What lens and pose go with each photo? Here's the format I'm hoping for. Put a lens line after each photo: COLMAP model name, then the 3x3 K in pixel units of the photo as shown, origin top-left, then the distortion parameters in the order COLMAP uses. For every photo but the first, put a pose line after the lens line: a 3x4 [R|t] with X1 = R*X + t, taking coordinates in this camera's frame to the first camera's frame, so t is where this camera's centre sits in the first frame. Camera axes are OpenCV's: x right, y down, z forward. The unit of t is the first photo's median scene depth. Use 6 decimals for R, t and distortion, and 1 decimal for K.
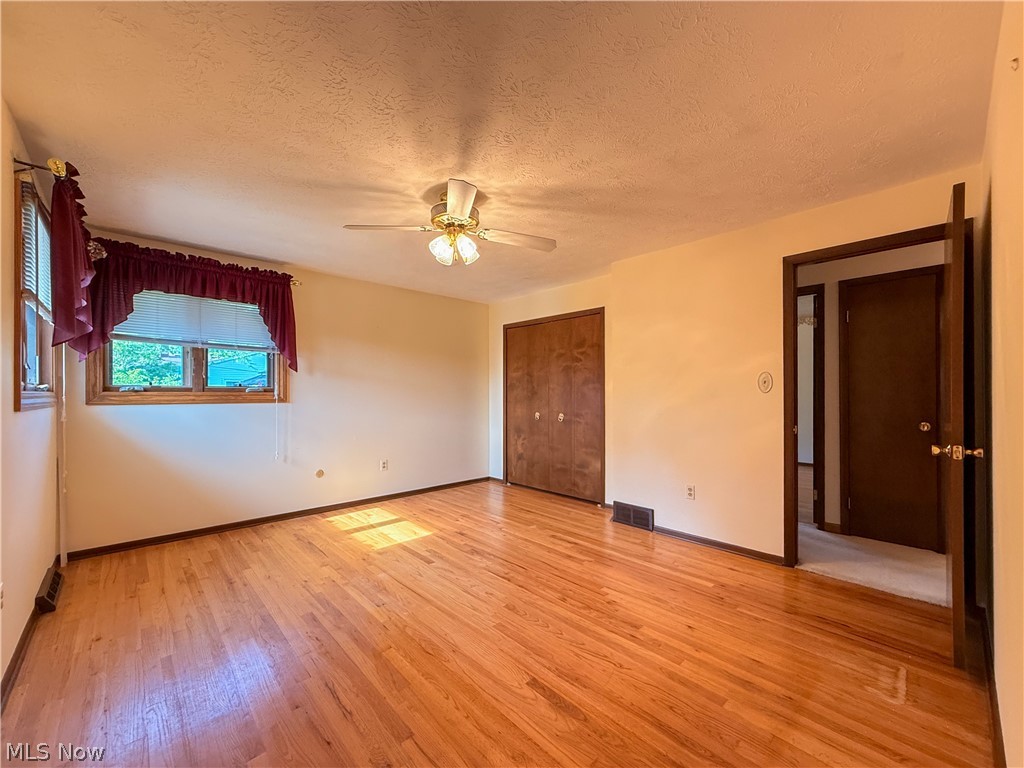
lens RADIAL K [[410.0, 0, 504.5], [0, 410.0, 391.8], [0, 0, 1]] dist [-0.000055, 0.000344]
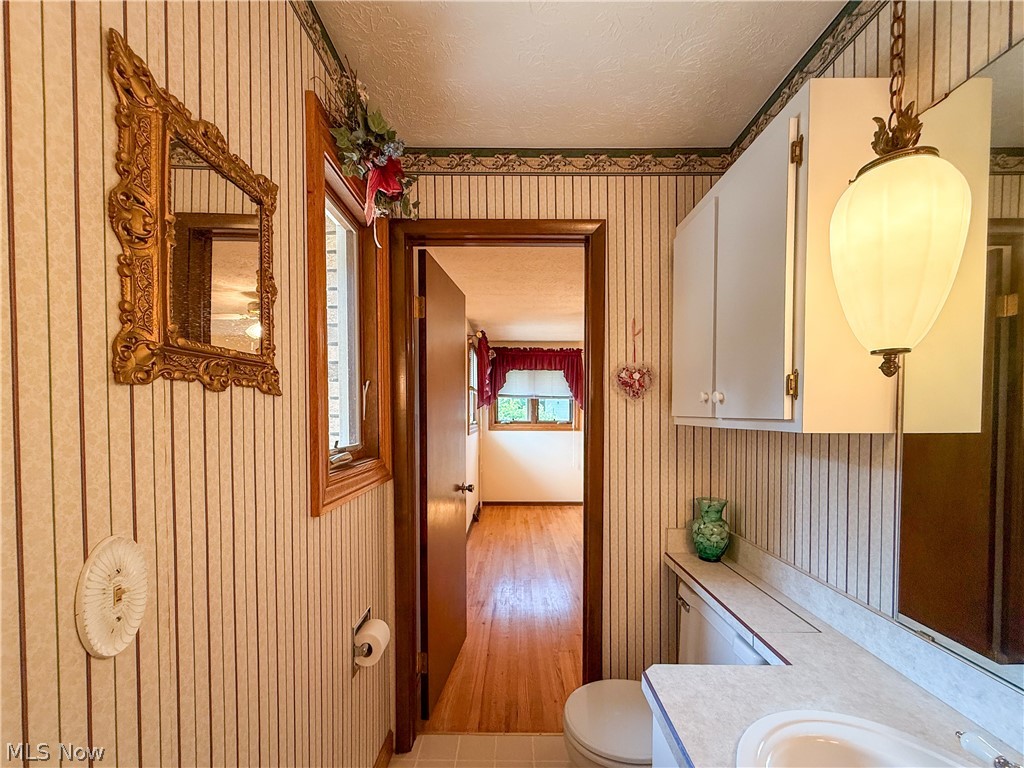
lens RADIAL K [[410.0, 0, 523.8], [0, 410.0, 418.6], [0, 0, 1]] dist [-0.000055, 0.000344]
pose [[0.753954, 0.009116, -0.656864, 0.360181], [-0.000774, 0.999915, 0.012988, -0.043982], [0.656927, -0.009283, 0.753897, -0.337730]]
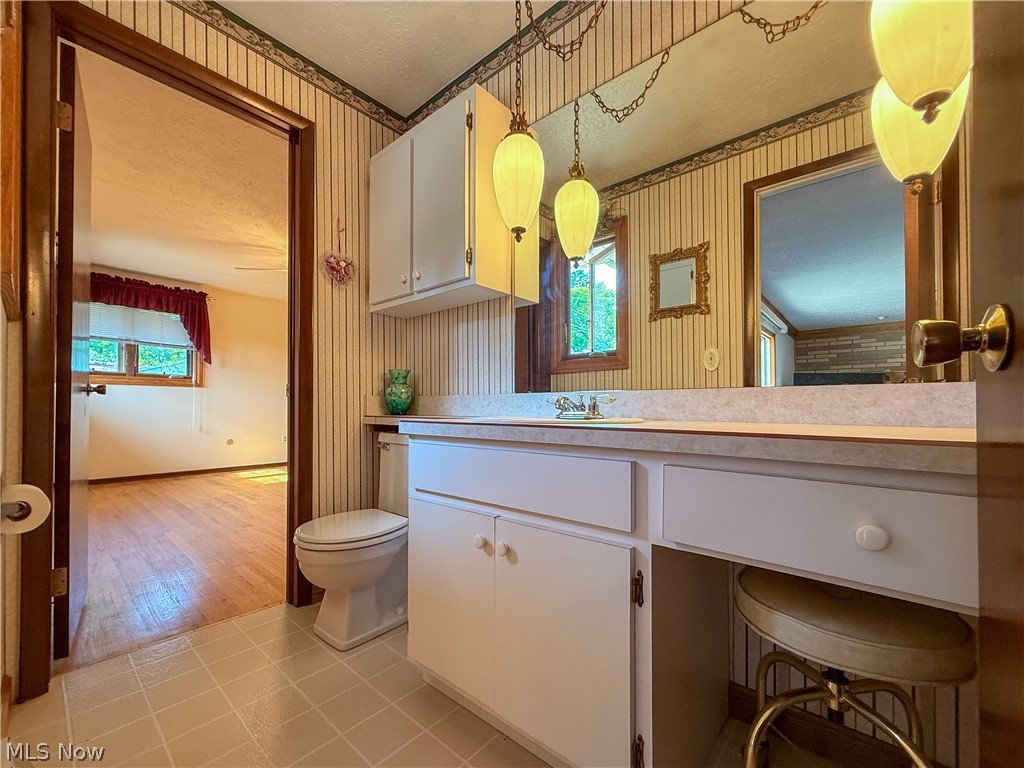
lens RADIAL K [[410.0, 0, 499.9], [0, 410.0, 391.5], [0, 0, 1]] dist [-0.000055, 0.000344]
pose [[0.993571, -0.002613, 0.113184, 0.298597], [0.006637, 0.999359, -0.035191, 0.100258], [-0.113020, 0.035716, 0.992951, -0.460678]]
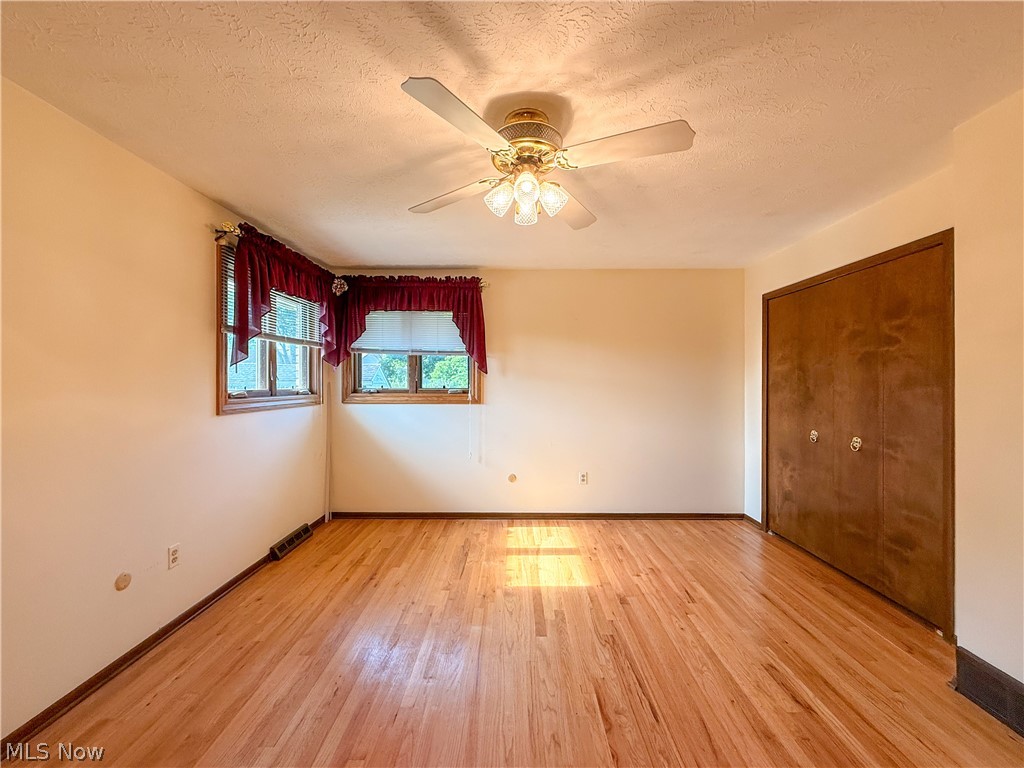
lens RADIAL K [[410.0, 0, 483.1], [0, 410.0, 384.5], [0, 0, 1]] dist [-0.000055, 0.000344]
pose [[0.728933, 0.001084, -0.684584, 0.186389], [0.001190, 0.999995, 0.002851, -0.027118], [0.684584, -0.002893, 0.728928, 0.292321]]
